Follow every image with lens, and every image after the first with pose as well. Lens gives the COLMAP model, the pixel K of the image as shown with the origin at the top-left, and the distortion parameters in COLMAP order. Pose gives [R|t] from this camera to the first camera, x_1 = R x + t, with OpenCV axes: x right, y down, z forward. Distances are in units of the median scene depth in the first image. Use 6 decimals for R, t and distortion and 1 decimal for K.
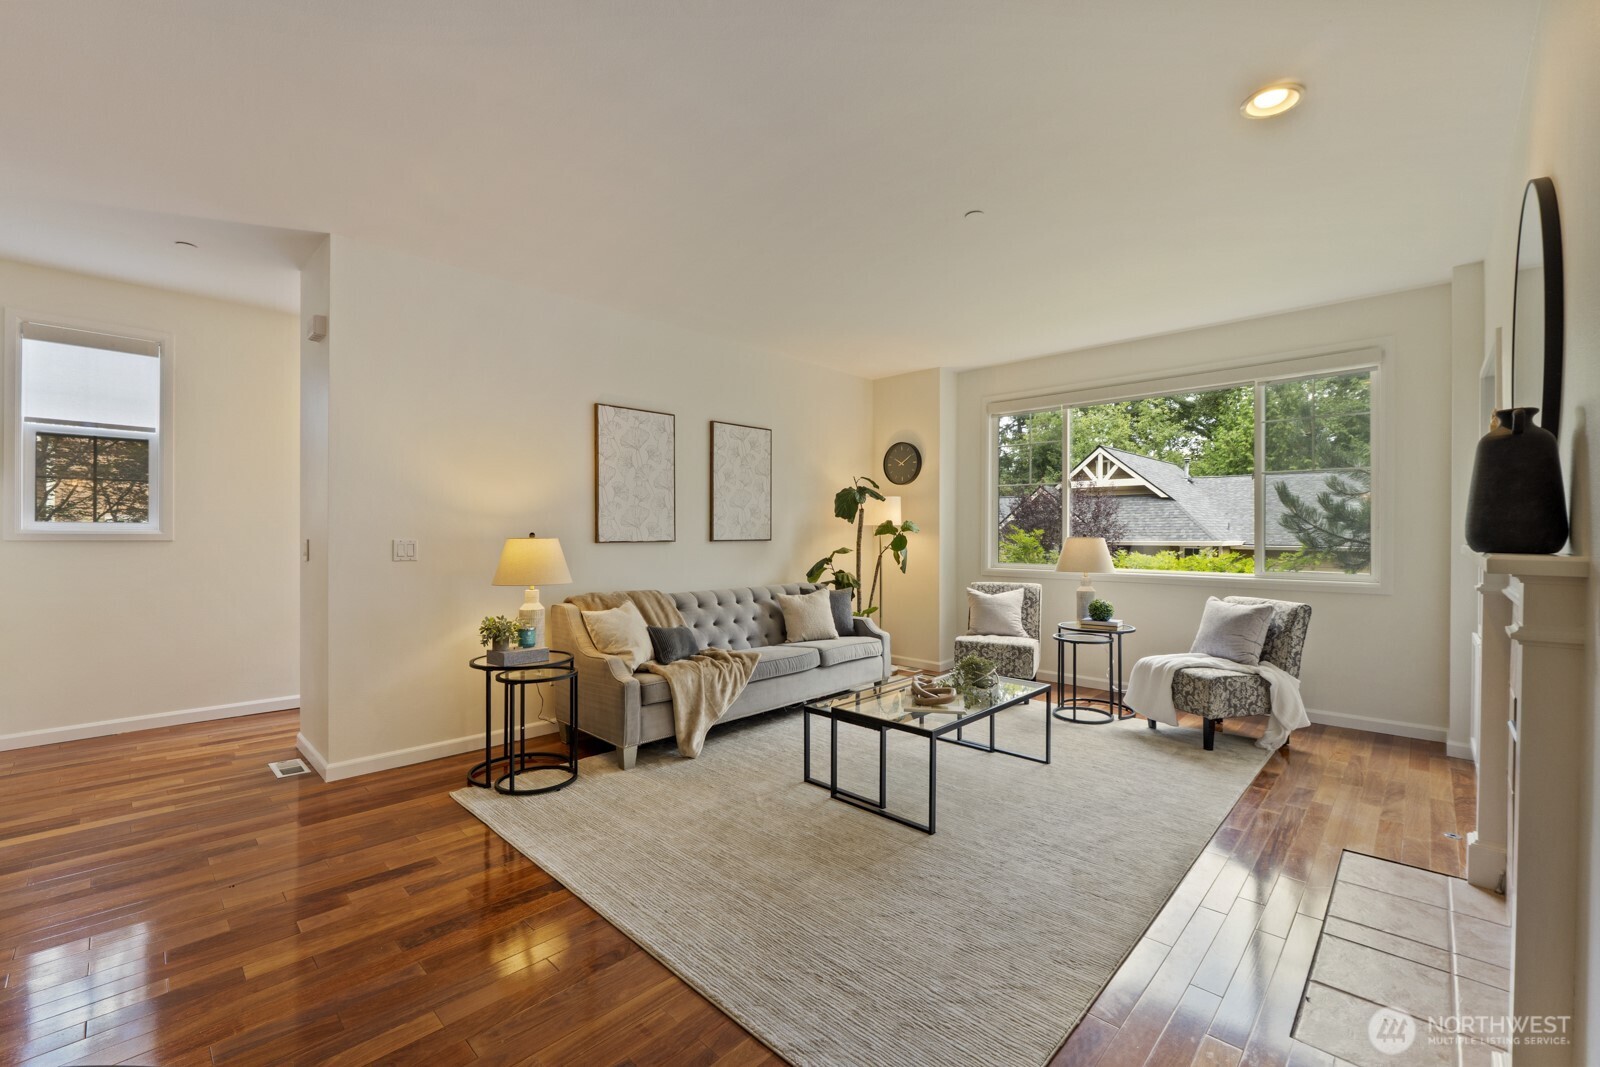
lens RADIAL K [[667.5, 0, 798.3], [0, 667.5, 529.0], [0, 0, 1]] dist [-0.000704, 0.000012]
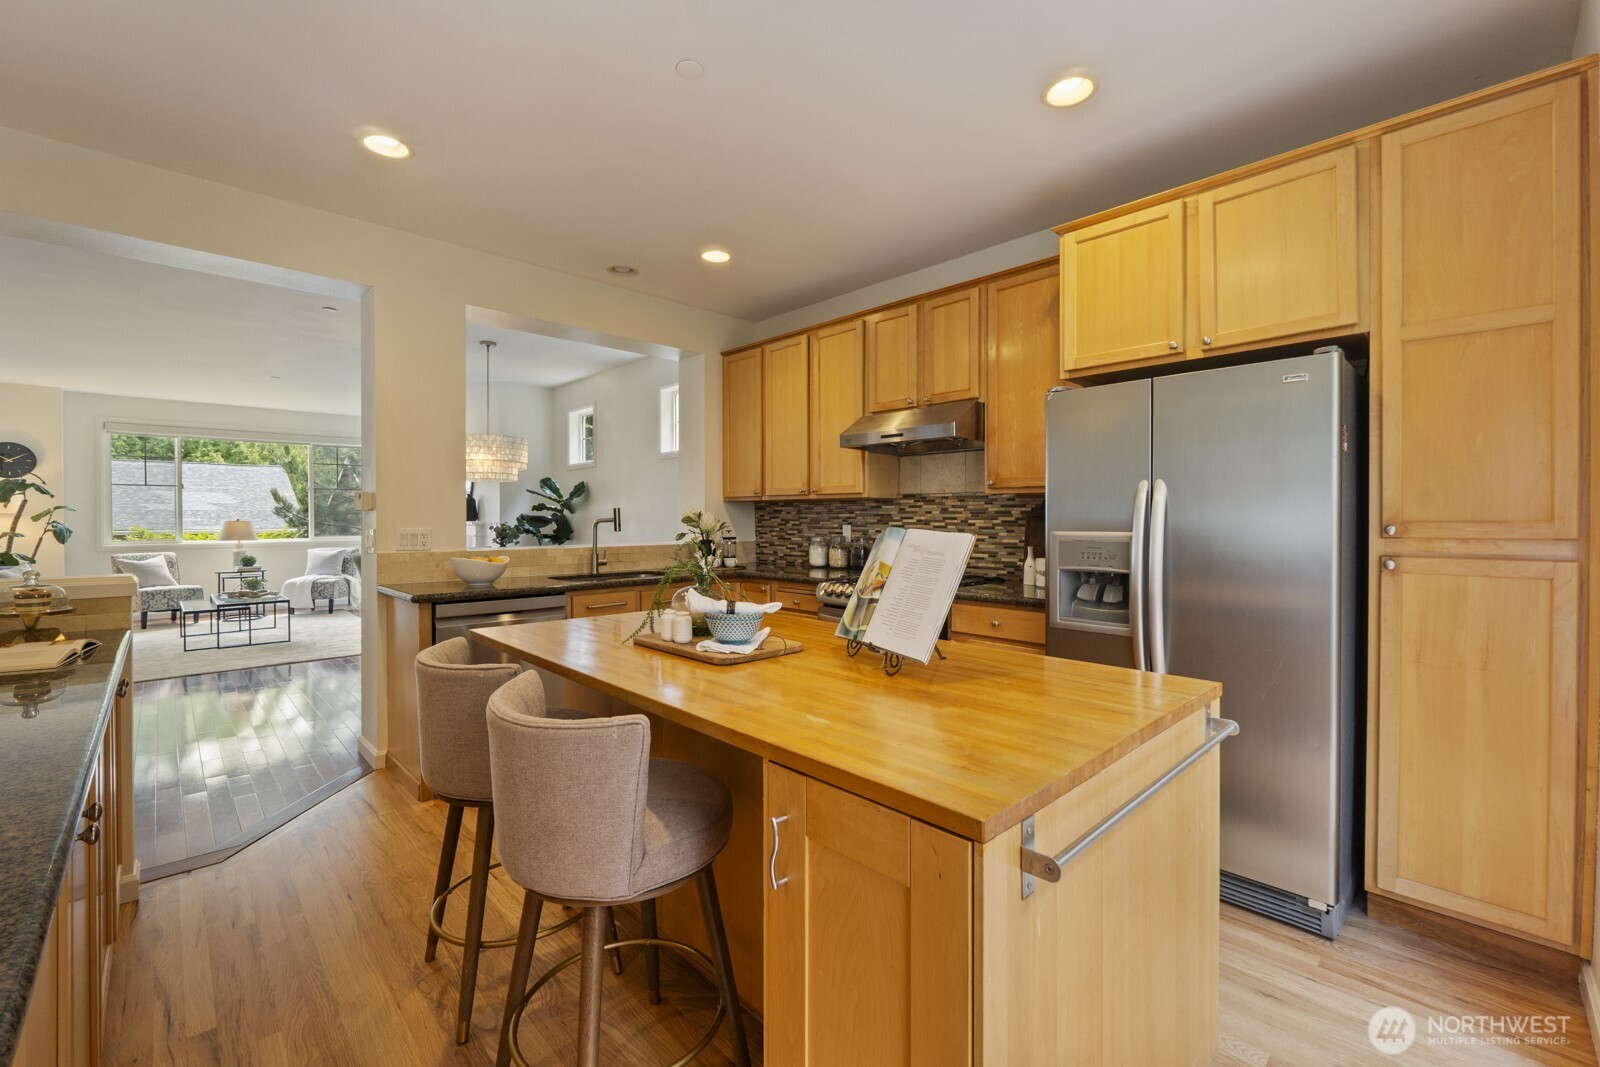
lens RADIAL K [[667.5, 0, 798.3], [0, 667.5, 529.0], [0, 0, 1]] dist [-0.000704, 0.000012]
pose [[0.045504, -0.015265, 0.998848, -1.396762], [-0.001878, 0.999880, 0.015367, 0.007684], [-0.998962, -0.002575, 0.045470, -0.606897]]
